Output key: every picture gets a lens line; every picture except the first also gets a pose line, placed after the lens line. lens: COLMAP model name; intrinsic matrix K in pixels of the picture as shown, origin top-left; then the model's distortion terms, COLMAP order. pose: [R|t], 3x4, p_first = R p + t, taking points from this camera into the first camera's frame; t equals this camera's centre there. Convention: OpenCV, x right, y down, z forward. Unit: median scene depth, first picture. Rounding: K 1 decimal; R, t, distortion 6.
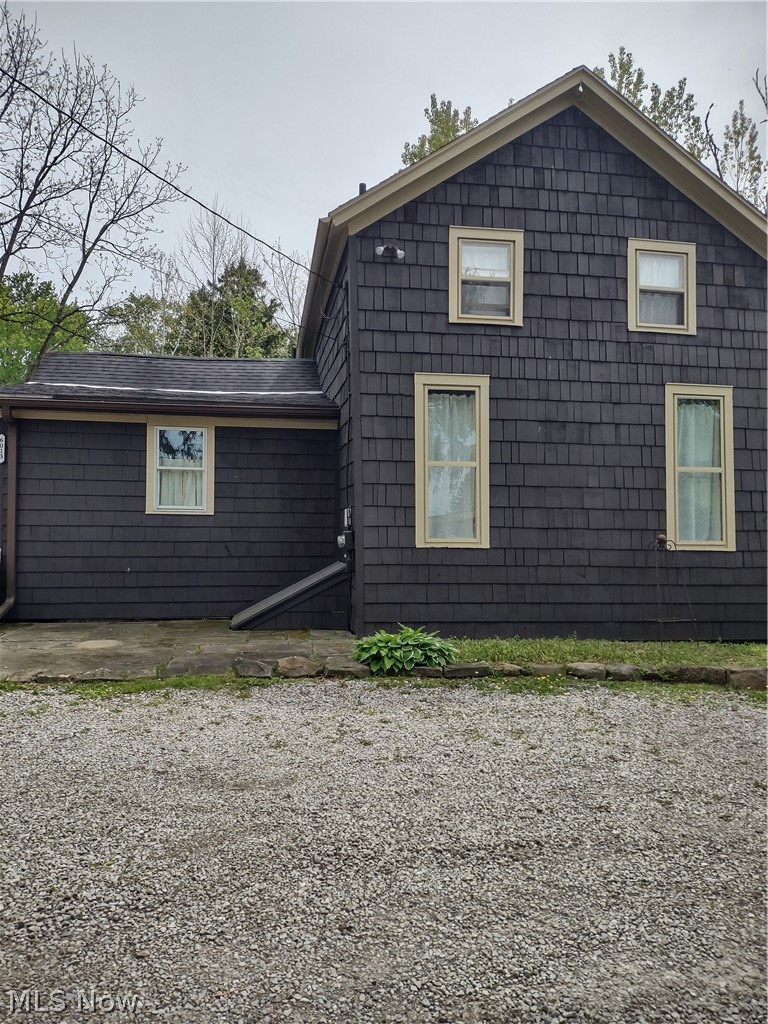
lens RADIAL K [[778.9, 0, 384.0], [0, 778.9, 512.0], [0, 0, 1]] dist [0.091071, -0.096965]
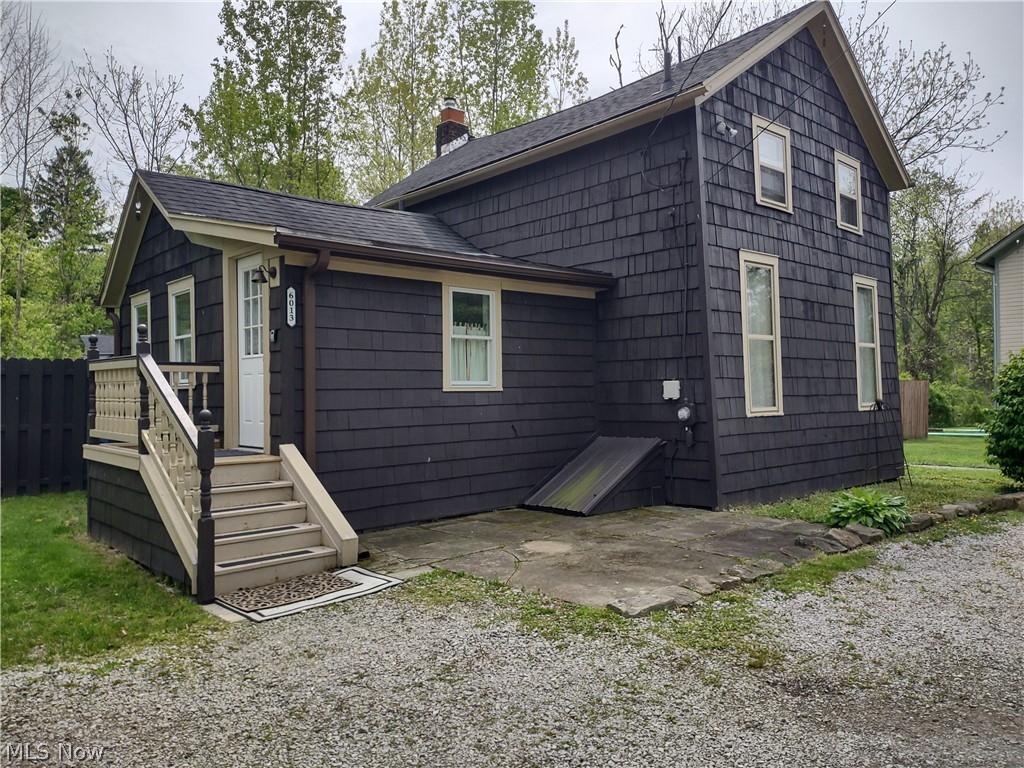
lens RADIAL K [[768.6, 0, 512.0], [0, 768.6, 384.0], [0, 0, 1]] dist [0.104445, -0.124371]
pose [[0.826805, -0.017546, 0.562216, -0.702004], [0.011605, 0.999833, 0.014137, -0.016092], [-0.562370, -0.005164, 0.826870, 0.283343]]
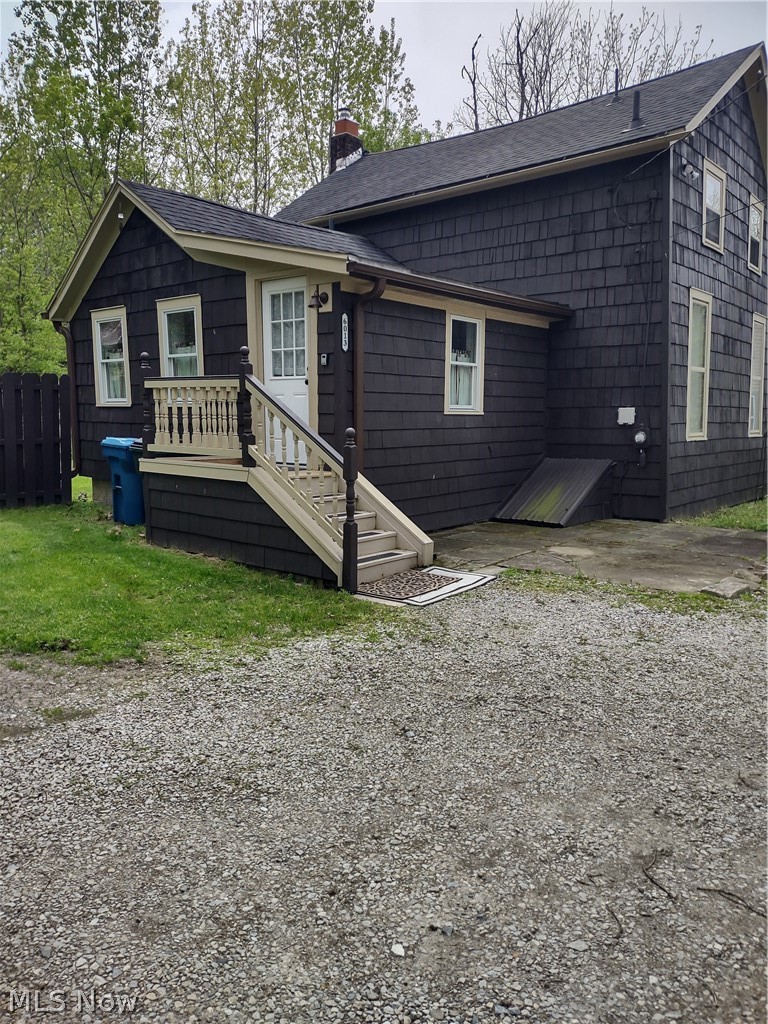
lens RADIAL K [[778.9, 0, 384.0], [0, 778.9, 512.0], [0, 0, 1]] dist [0.091071, -0.096965]
pose [[0.739030, -0.091904, 0.667374, -0.963910], [-0.009189, 0.989183, 0.146397, -0.017247], [-0.673610, -0.114324, 0.730192, 0.377648]]
